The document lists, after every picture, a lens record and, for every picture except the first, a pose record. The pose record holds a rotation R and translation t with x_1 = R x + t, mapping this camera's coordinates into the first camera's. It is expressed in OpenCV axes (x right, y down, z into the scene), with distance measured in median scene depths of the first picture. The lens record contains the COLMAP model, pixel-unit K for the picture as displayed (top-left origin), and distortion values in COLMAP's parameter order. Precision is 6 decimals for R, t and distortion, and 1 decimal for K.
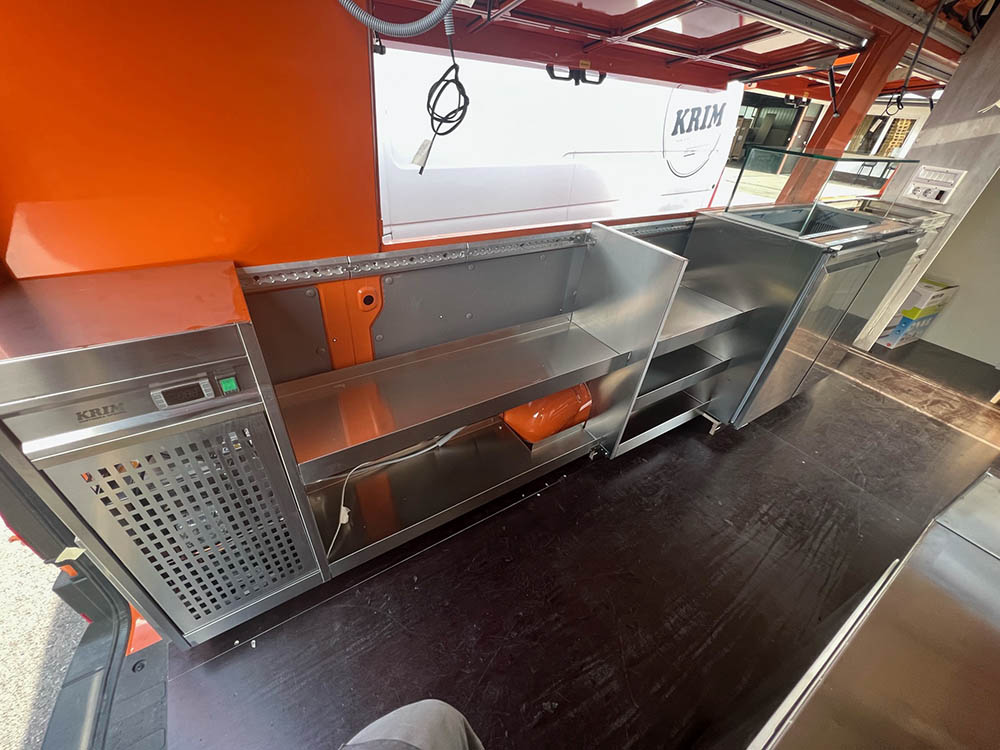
lens RADIAL K [[395.4, 0, 500.0], [0, 395.4, 375.0], [0, 0, 1]] dist [-0.000298, -0.000068]
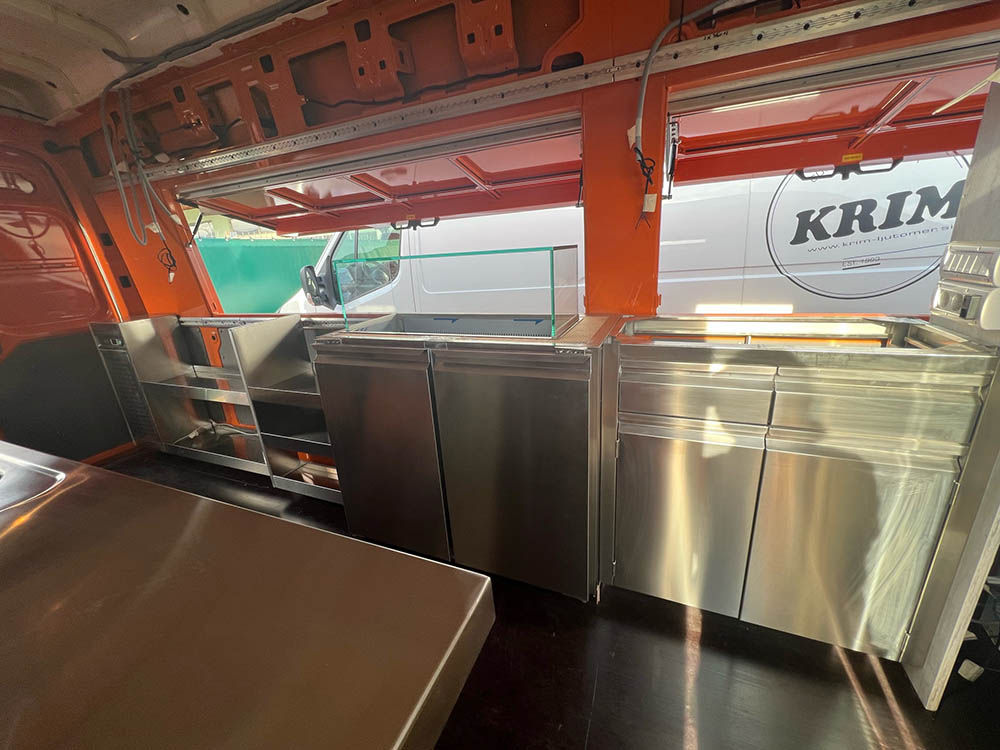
lens RADIAL K [[410.8, 0, 500.0], [0, 410.8, 375.0], [0, 0, 1]] dist [0.000792, 0.000222]
pose [[0.569194, 0.146126, -0.809114, 0.768548], [-0.379818, 0.919517, -0.101130, -0.117049], [0.729216, 0.364879, 0.578885, 0.279556]]
